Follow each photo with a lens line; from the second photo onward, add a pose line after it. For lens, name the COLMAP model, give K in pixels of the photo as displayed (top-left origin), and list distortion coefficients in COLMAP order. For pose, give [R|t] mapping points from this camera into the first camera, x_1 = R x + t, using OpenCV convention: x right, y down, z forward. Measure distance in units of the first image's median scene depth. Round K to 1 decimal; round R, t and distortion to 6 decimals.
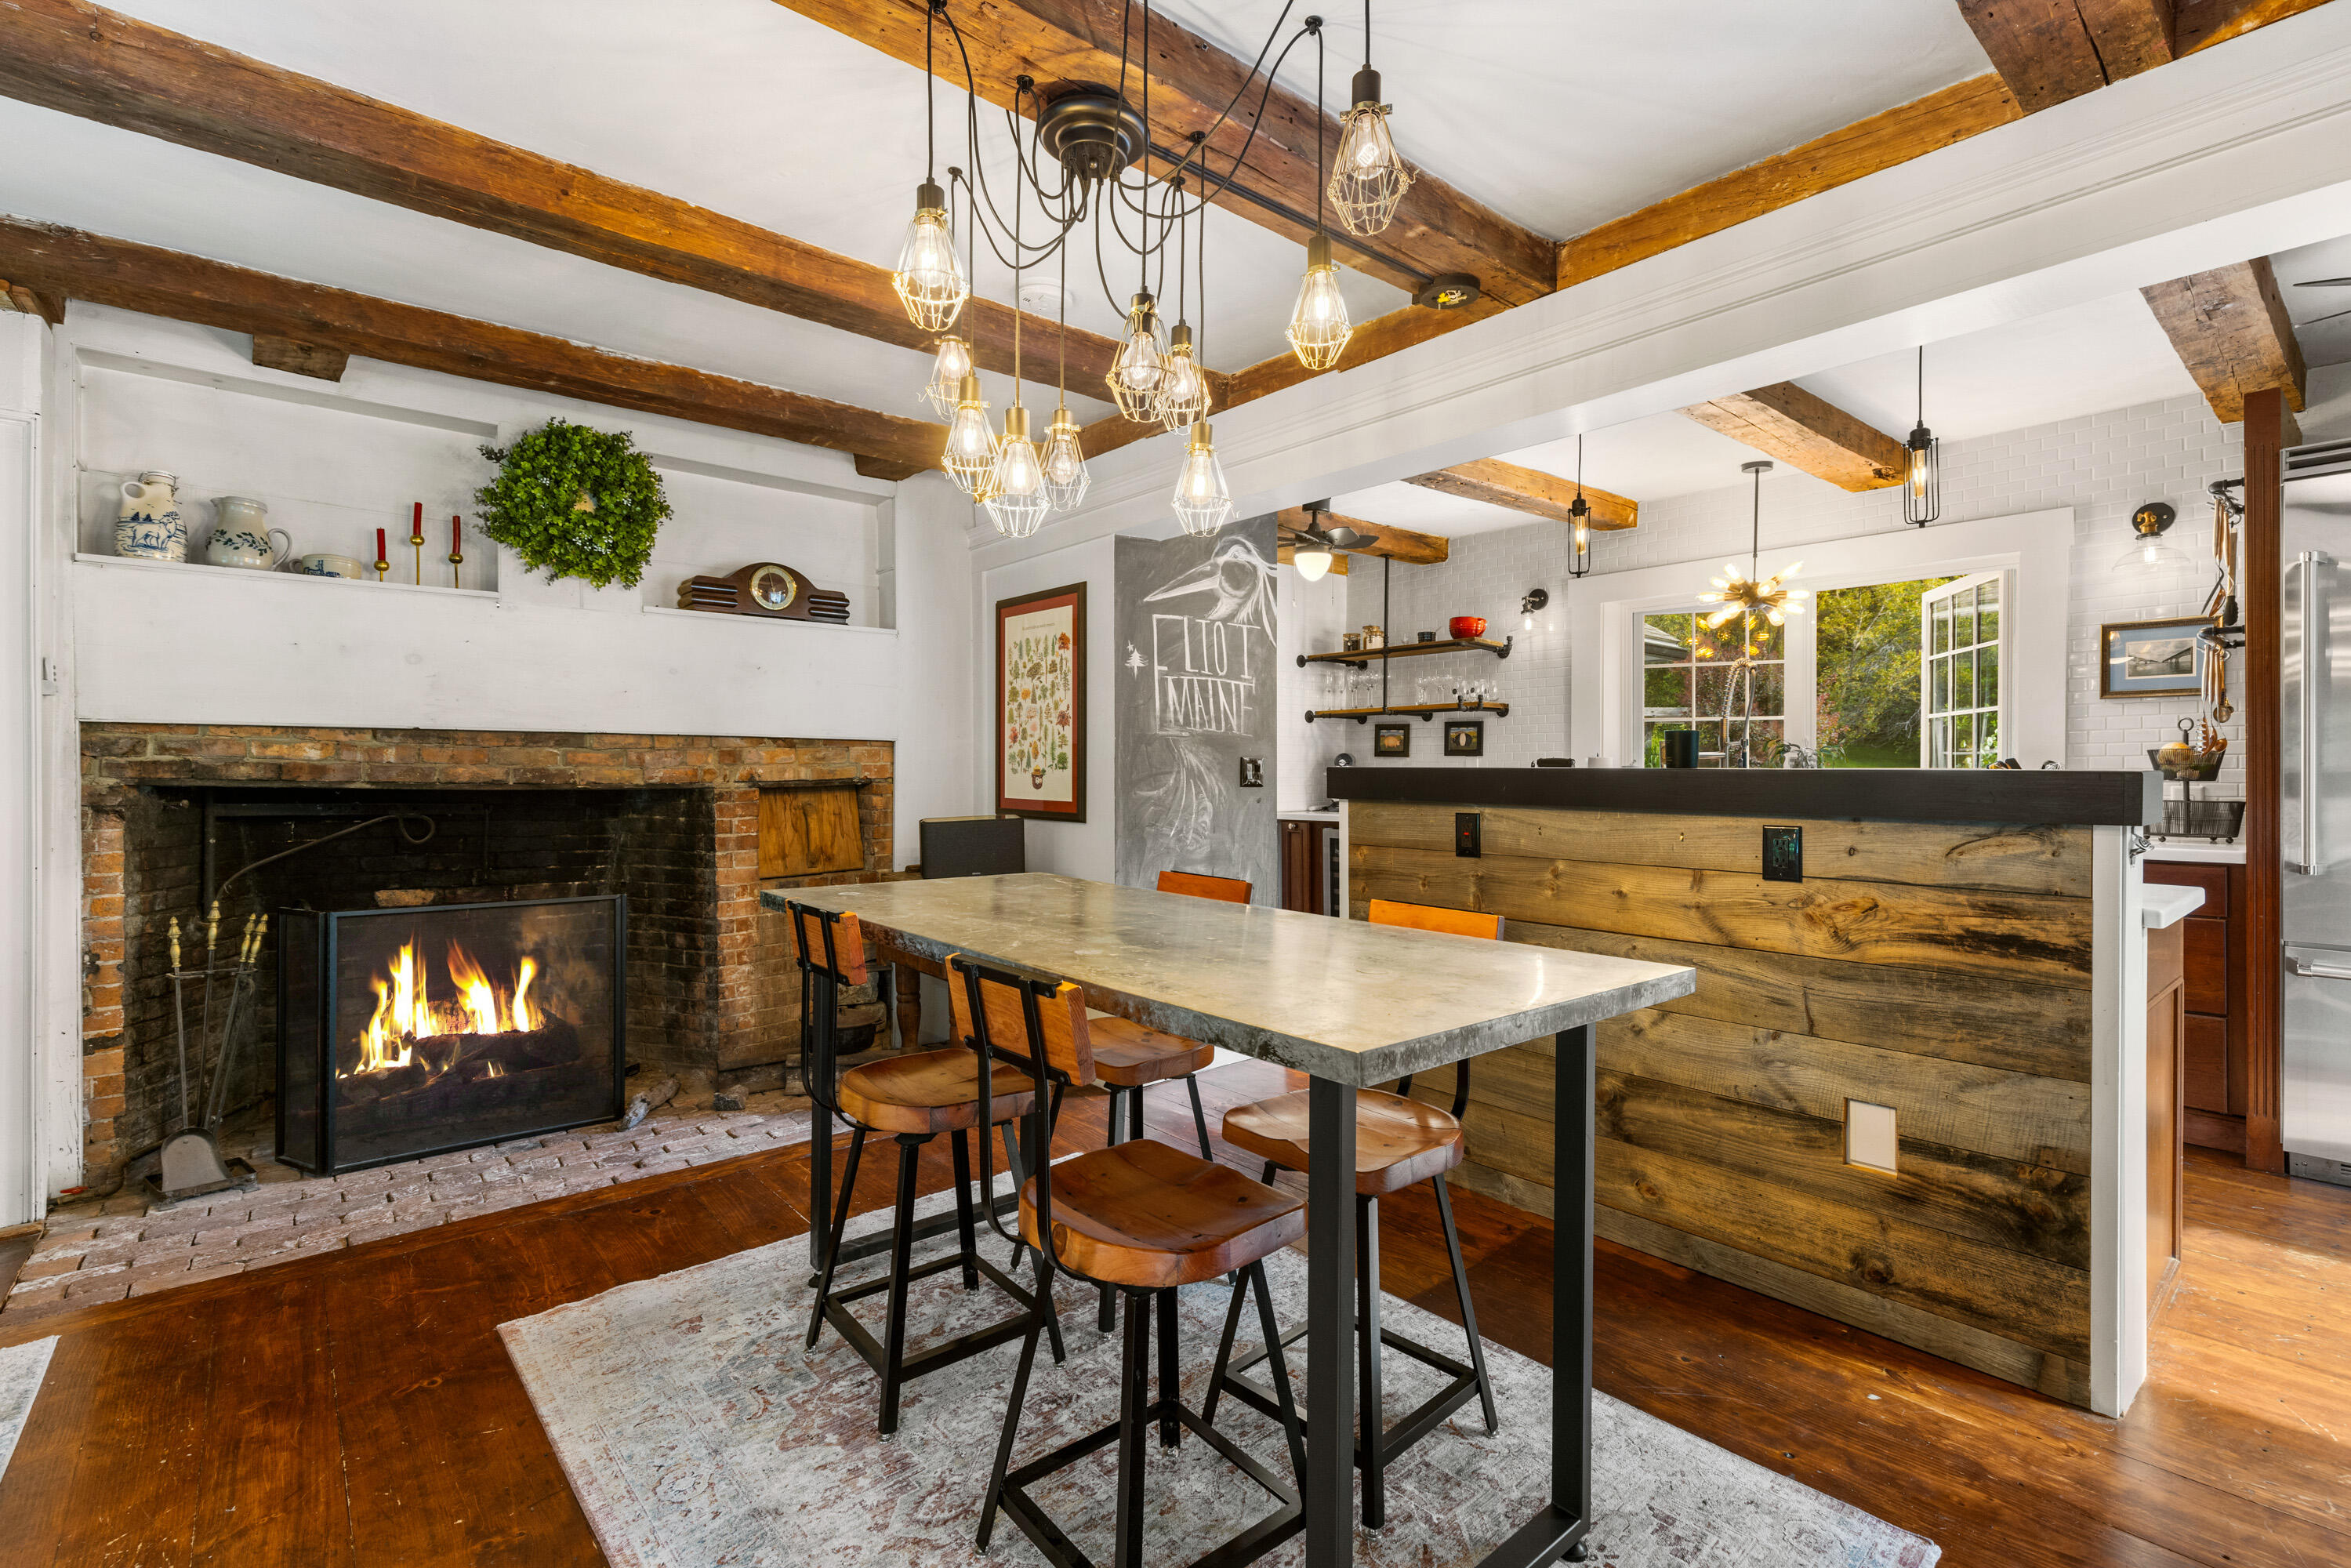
lens RADIAL K [[1071.5, 0, 1170.7], [0, 1071.5, 781.8], [0, 0, 1]] dist [0.001483, 0.000520]
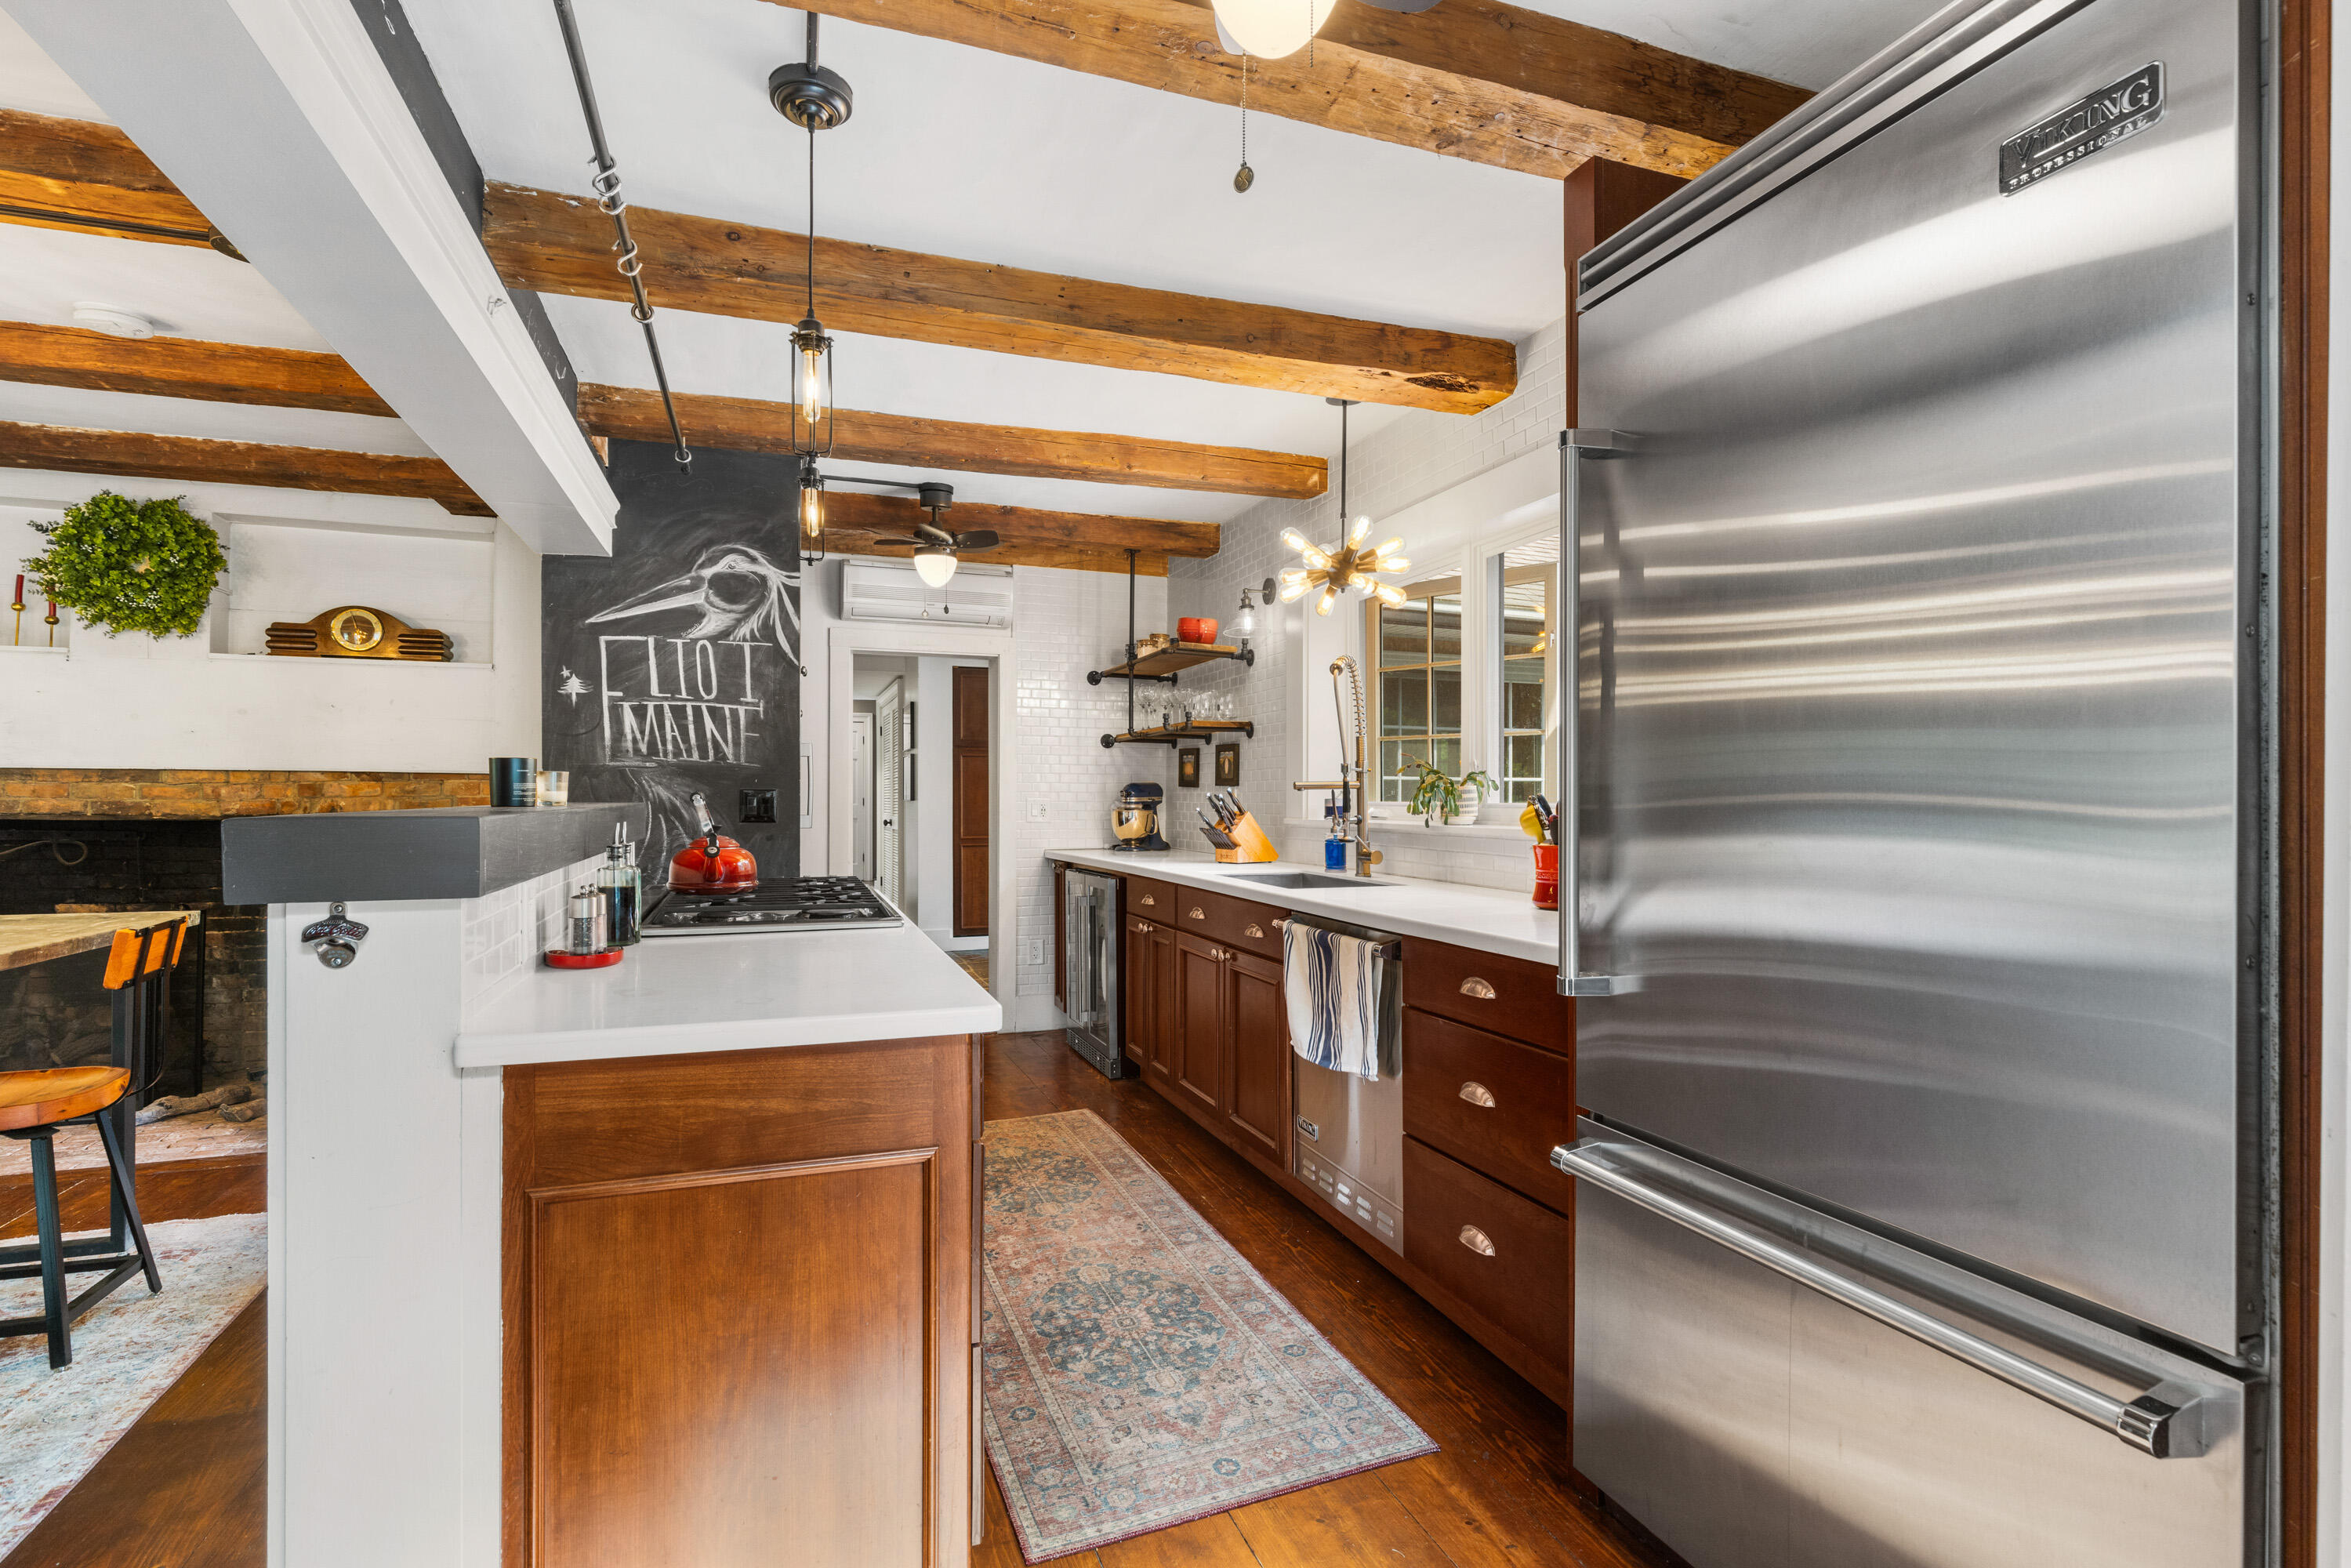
lens RADIAL K [[1105.5, 0, 1163.4], [0, 1105.5, 794.2], [0, 0, 1]] dist [-0.004082, 0.000130]
pose [[0.935956, -0.000105, -0.352117, 0.764676], [-0.004711, 0.999907, -0.012820, -0.009214], [0.352085, 0.013658, 0.935868, 0.272719]]
